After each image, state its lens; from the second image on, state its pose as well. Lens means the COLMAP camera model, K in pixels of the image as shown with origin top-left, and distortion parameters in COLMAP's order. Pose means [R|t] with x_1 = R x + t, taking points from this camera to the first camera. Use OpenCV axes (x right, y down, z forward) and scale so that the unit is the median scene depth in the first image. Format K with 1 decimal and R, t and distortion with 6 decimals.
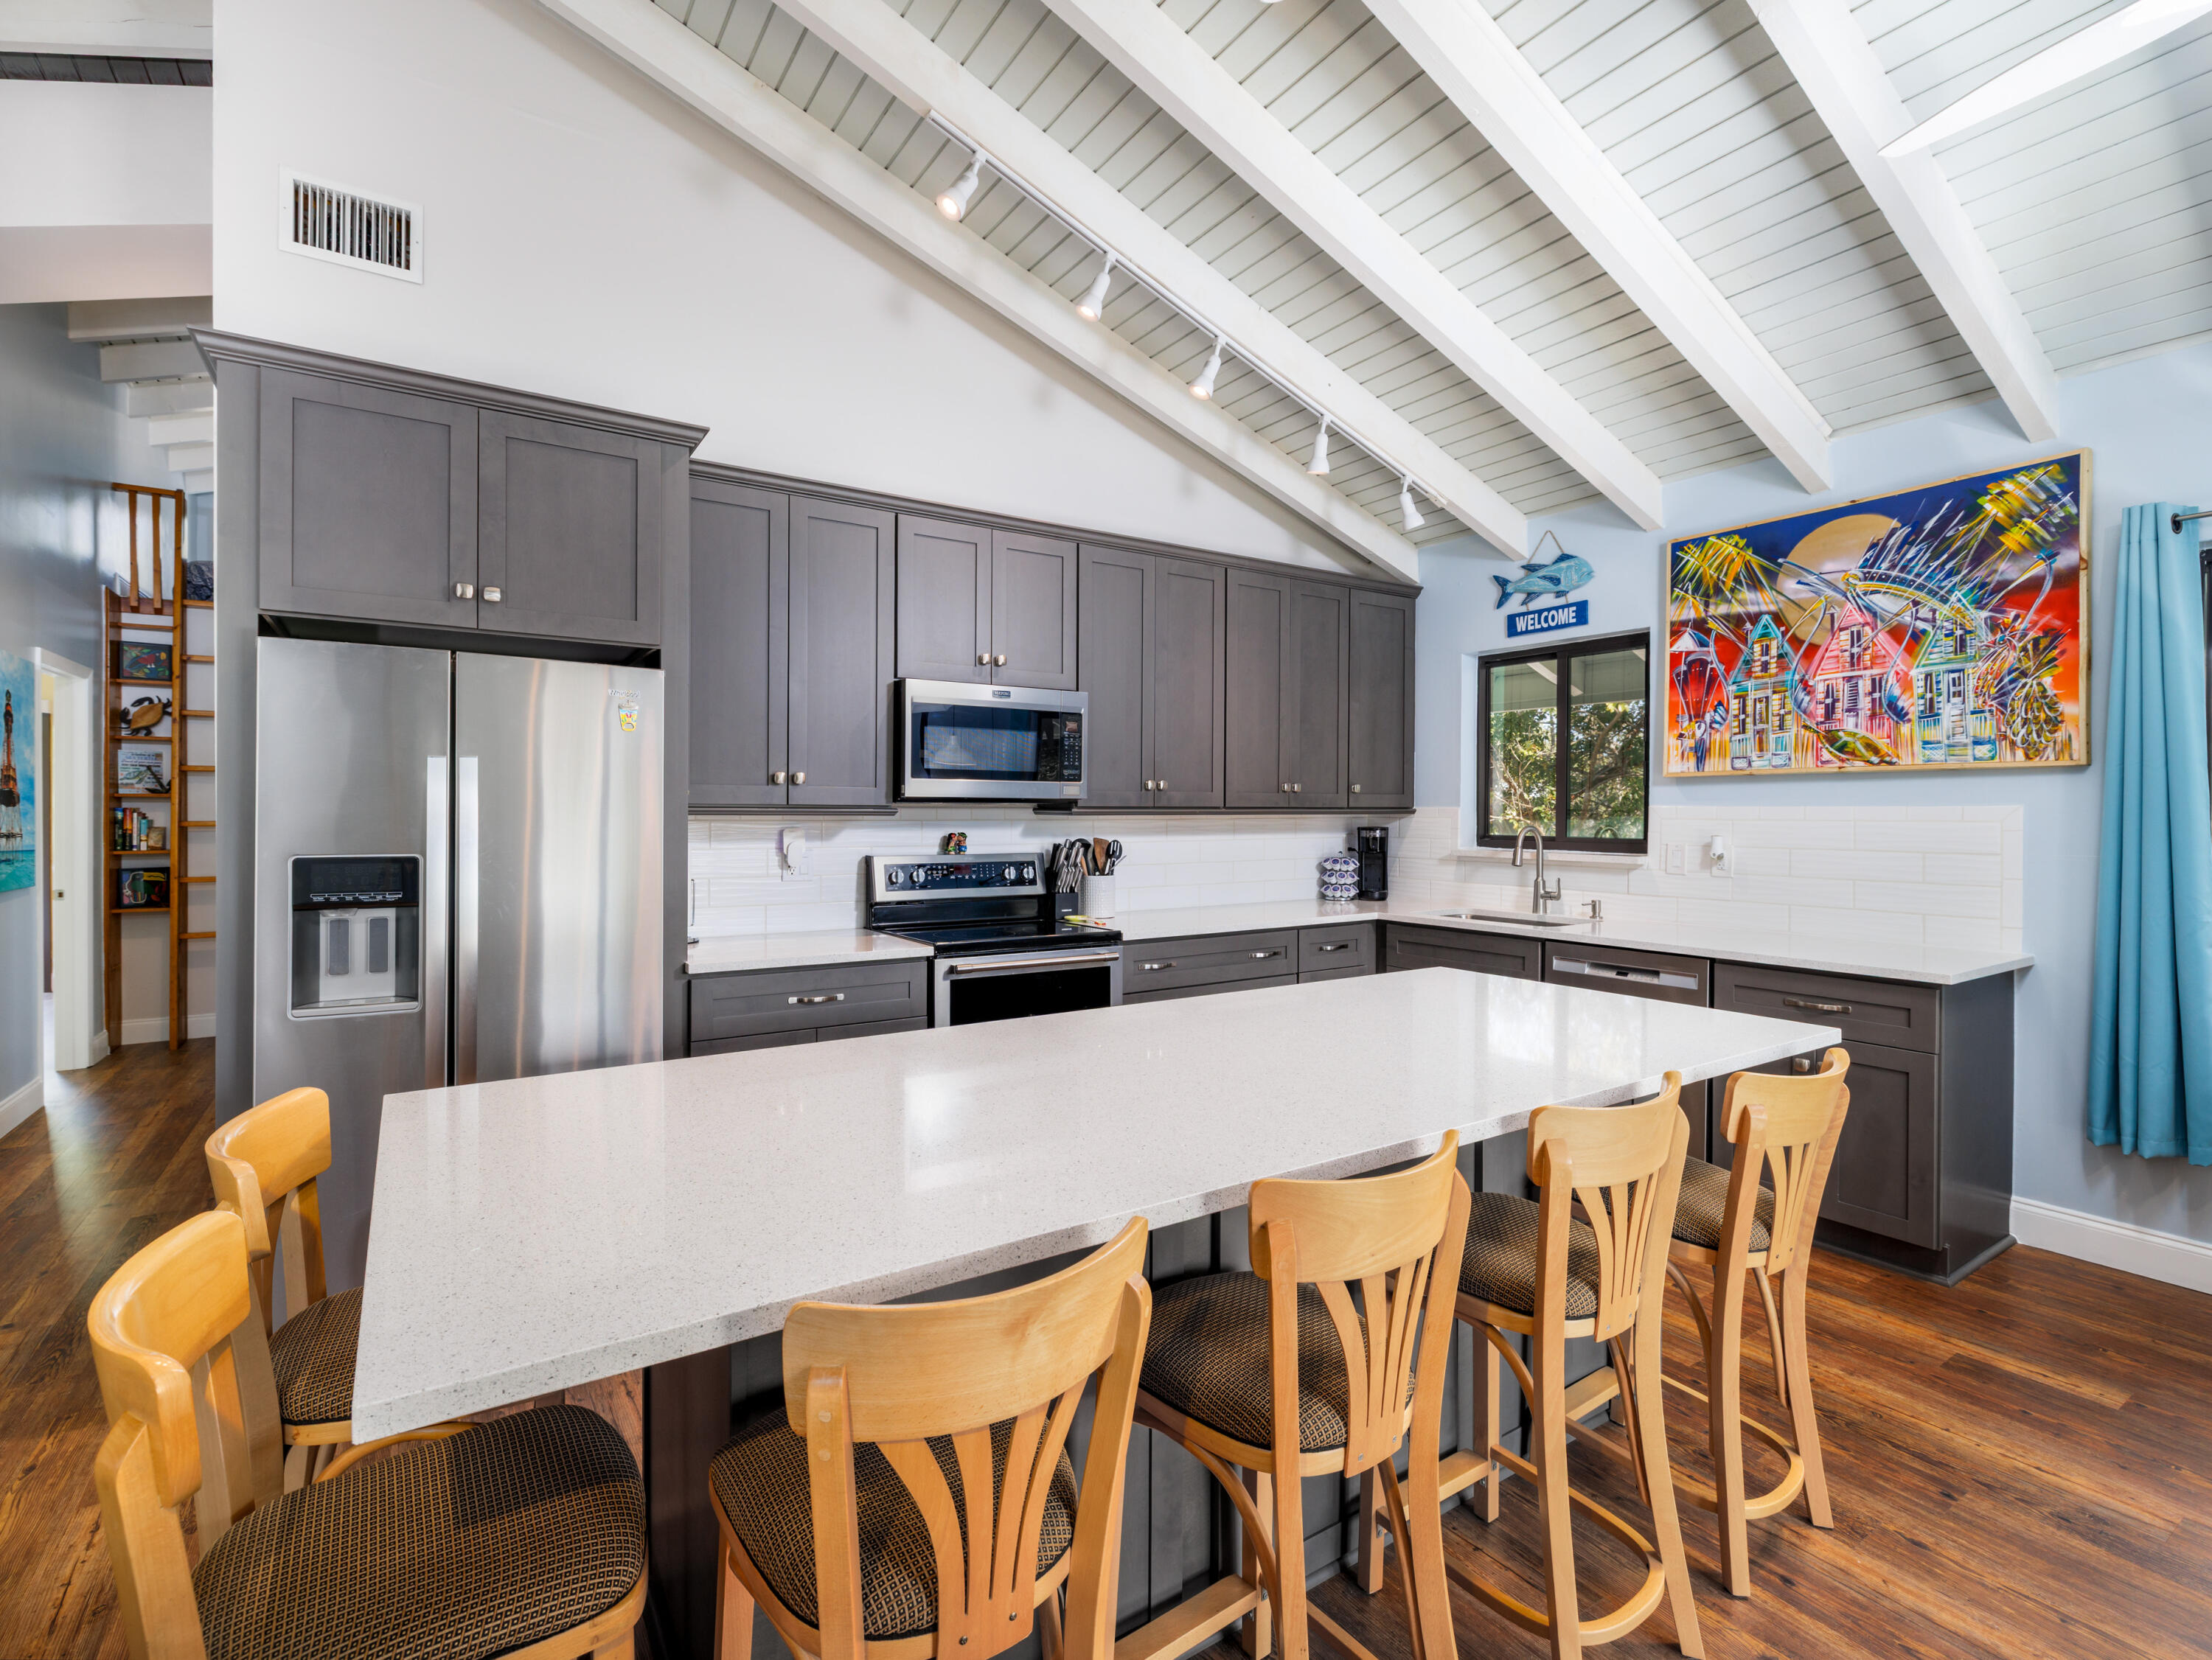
lens RADIAL K [[1041.3, 0, 1096.1], [0, 1041.3, 817.0], [0, 0, 1]] dist [0.001942, -0.000640]
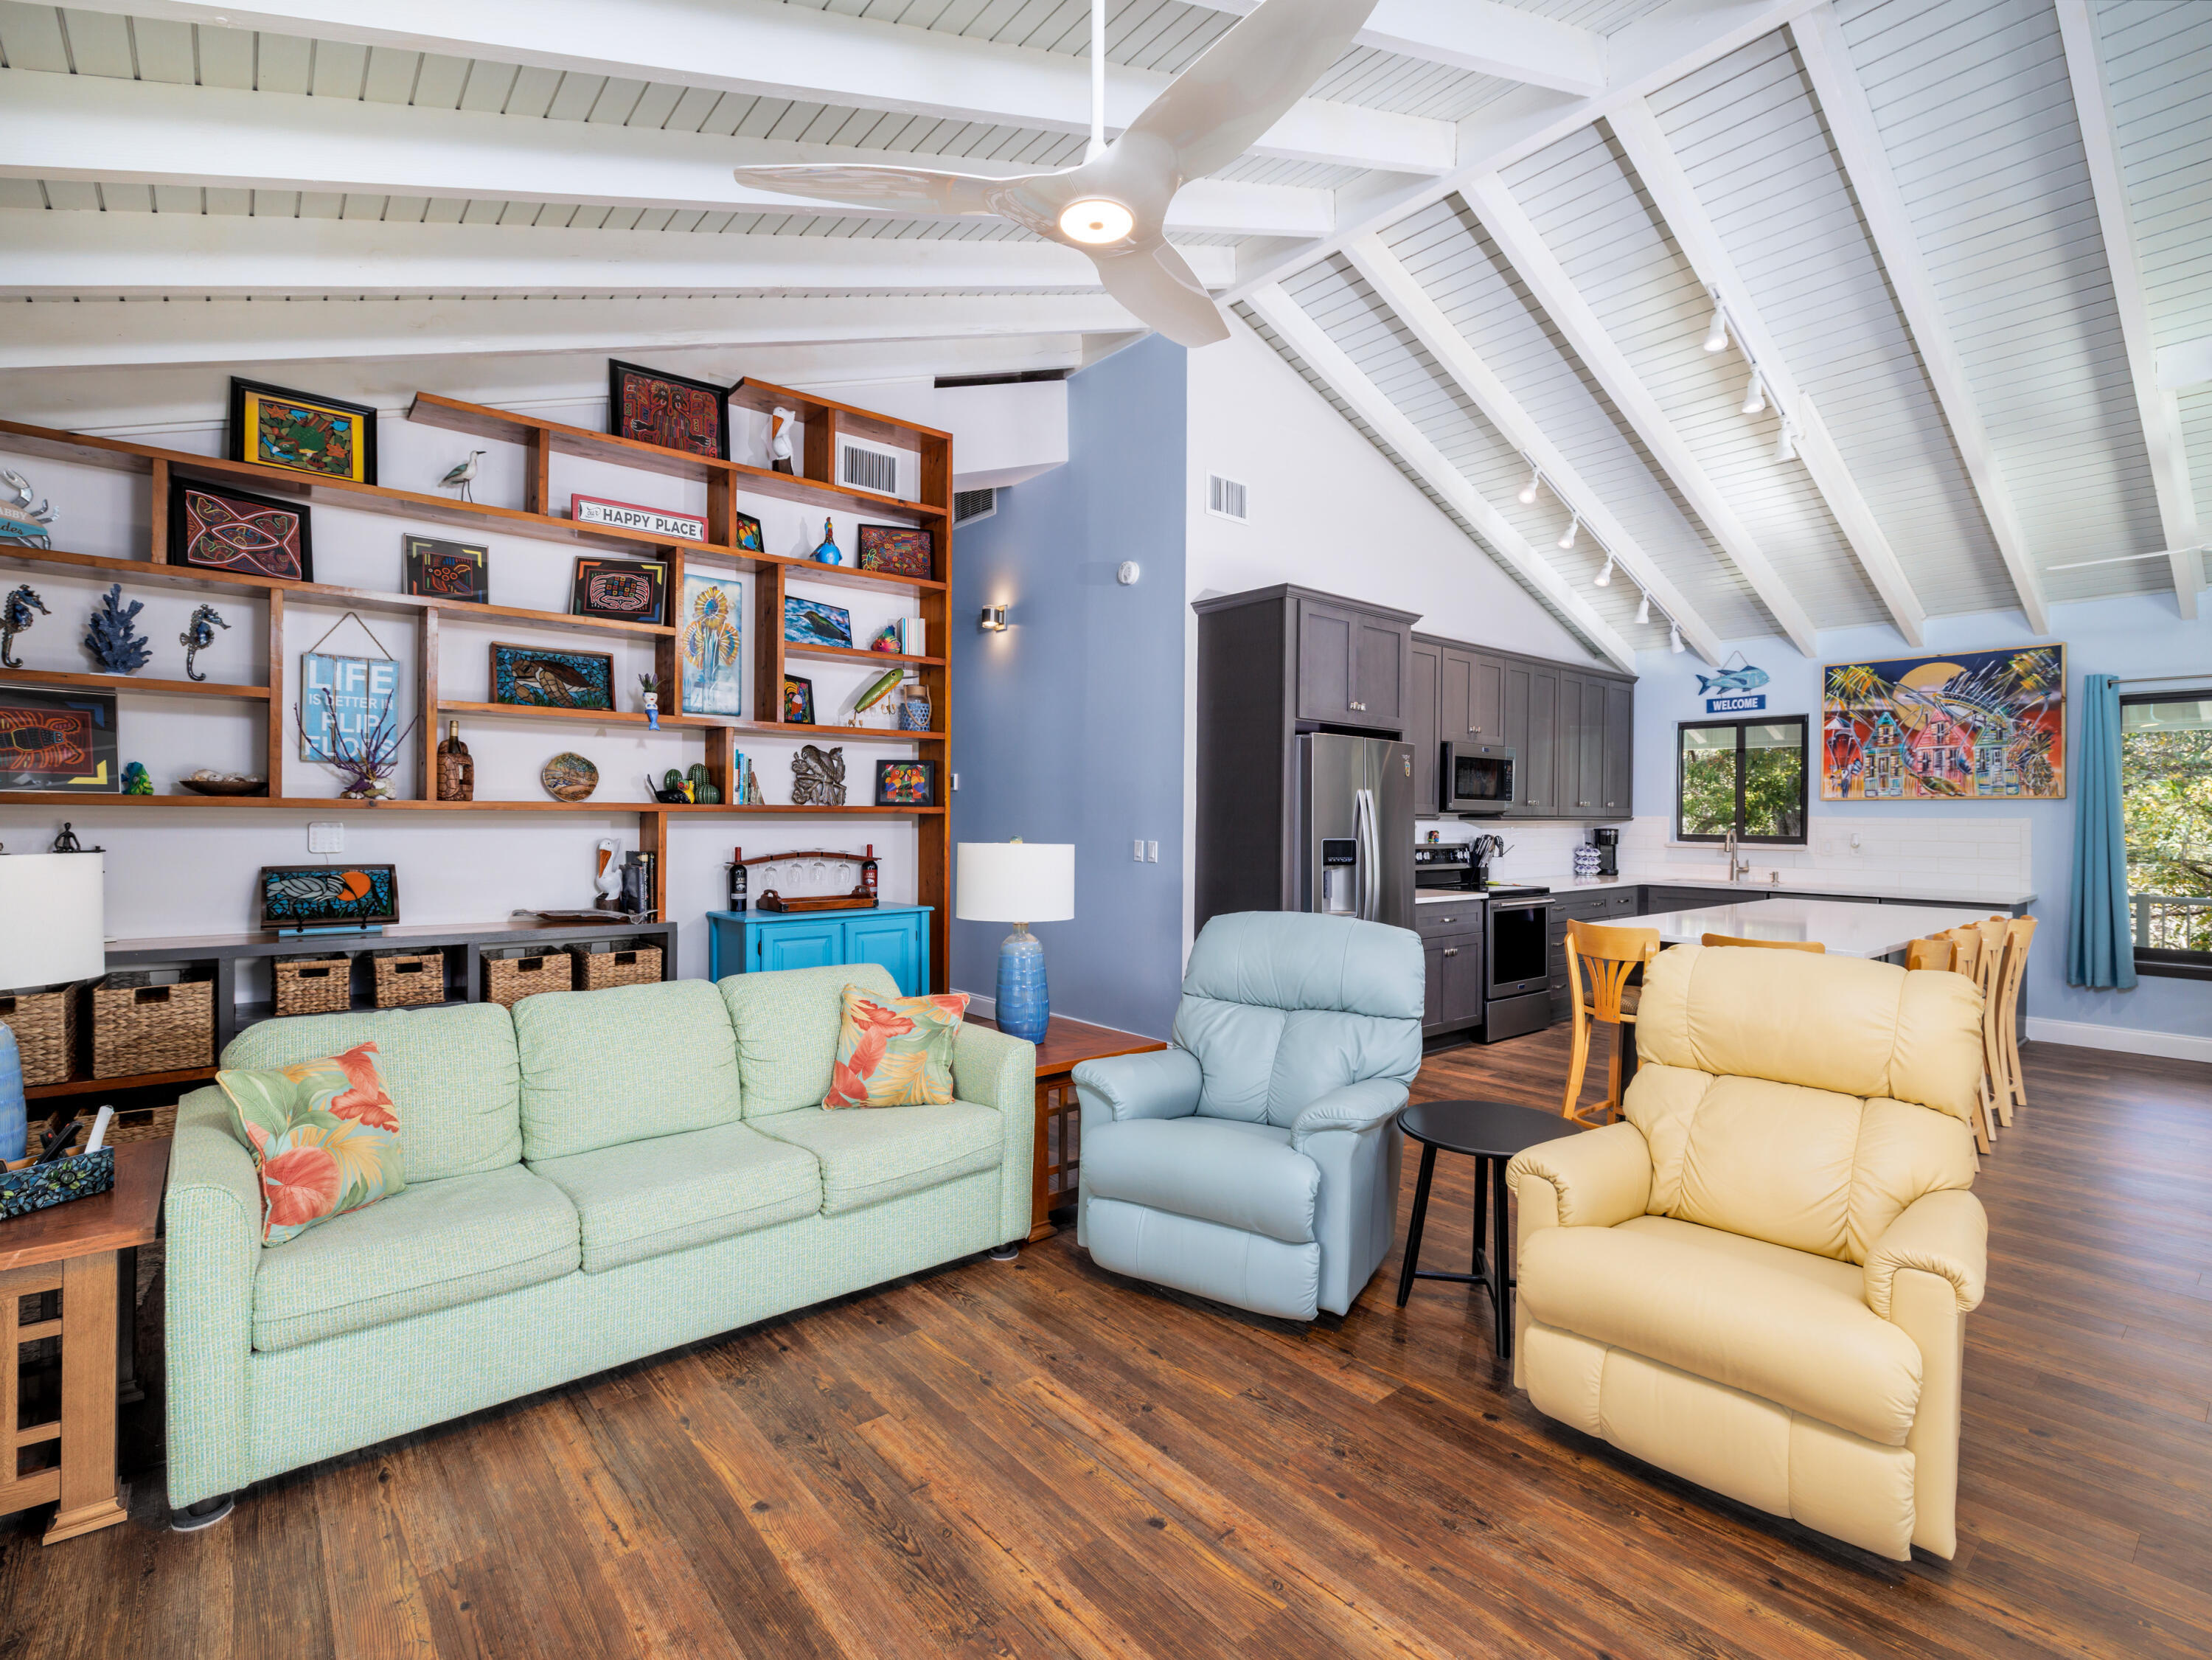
lens RADIAL K [[1041.6, 0, 1092.6], [0, 1041.6, 816.1], [0, 0, 1]] dist [0.001942, -0.000640]
pose [[0.992962, 0.005155, 0.118319, -0.948353], [-0.004507, 0.999973, -0.005743, 0.003916], [-0.118345, 0.005170, 0.992959, -0.641467]]
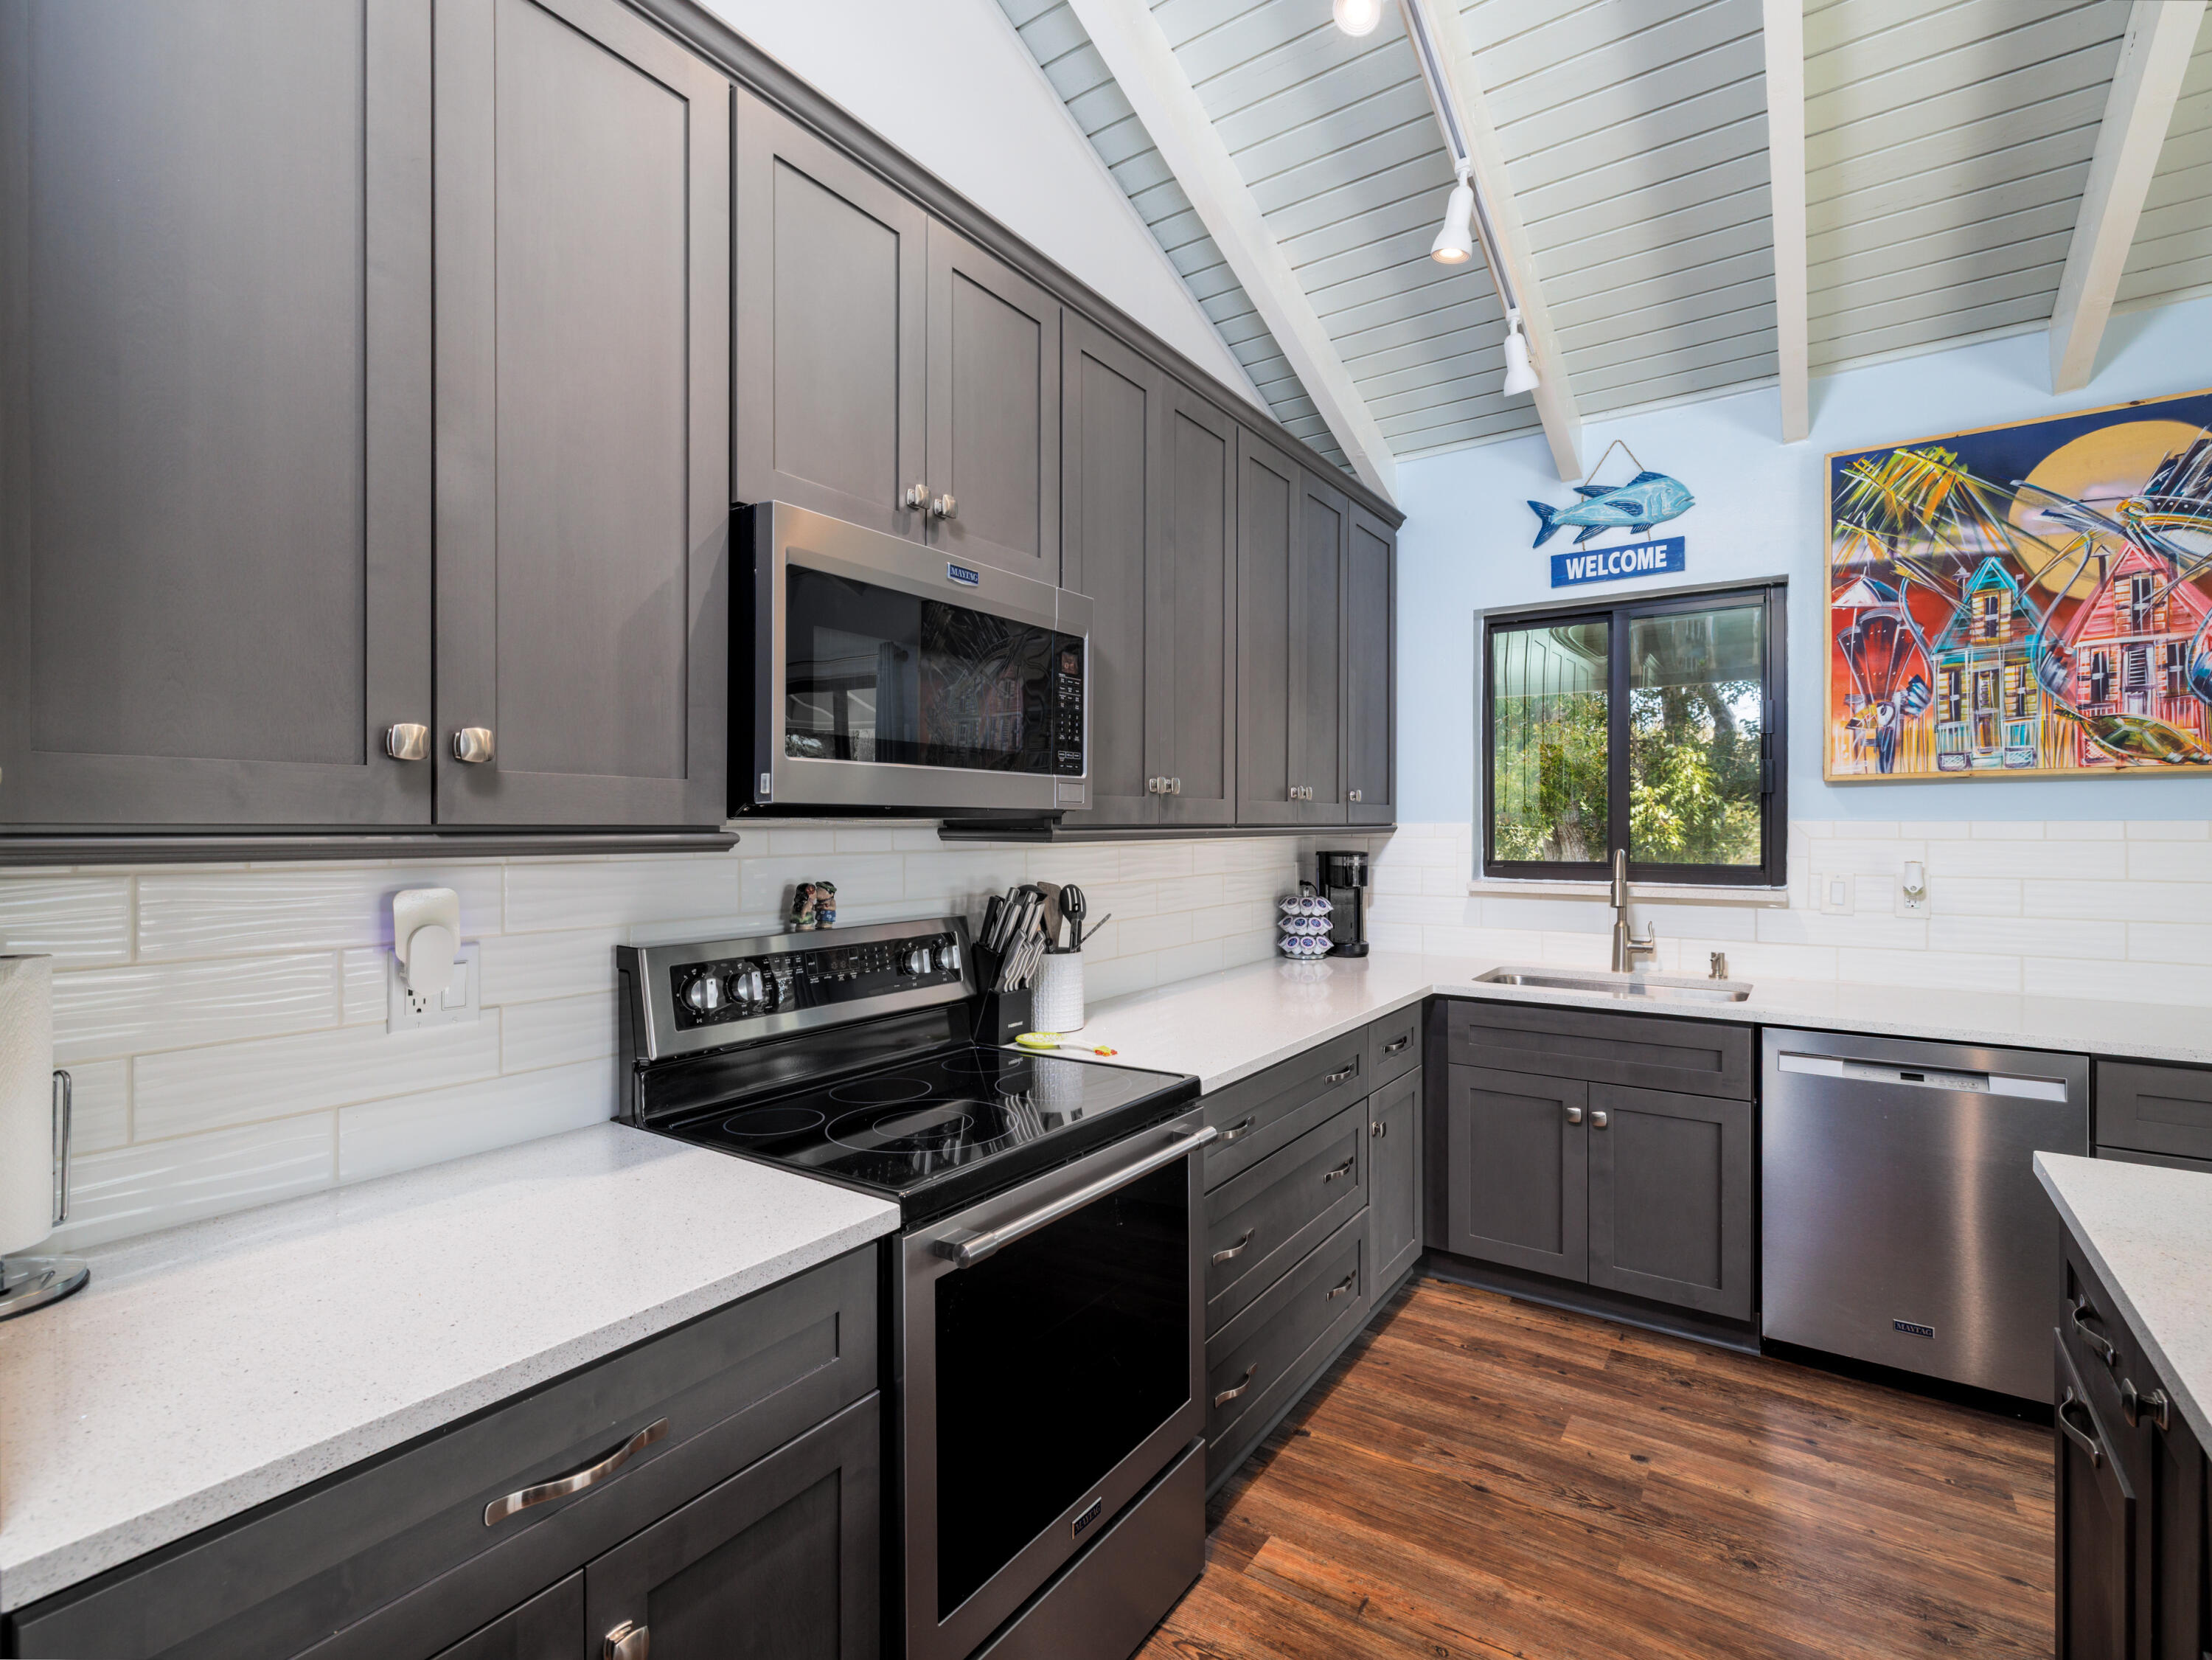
lens RADIAL K [[1041.6, 0, 1107.1], [0, 1041.6, 829.5], [0, 0, 1]] dist [0.001942, -0.000640]
pose [[0.925095, -0.005420, 0.379697, -0.205560], [0.006429, 0.999978, -0.001389, -0.007335], [-0.379681, 0.003726, 0.925110, 0.564924]]
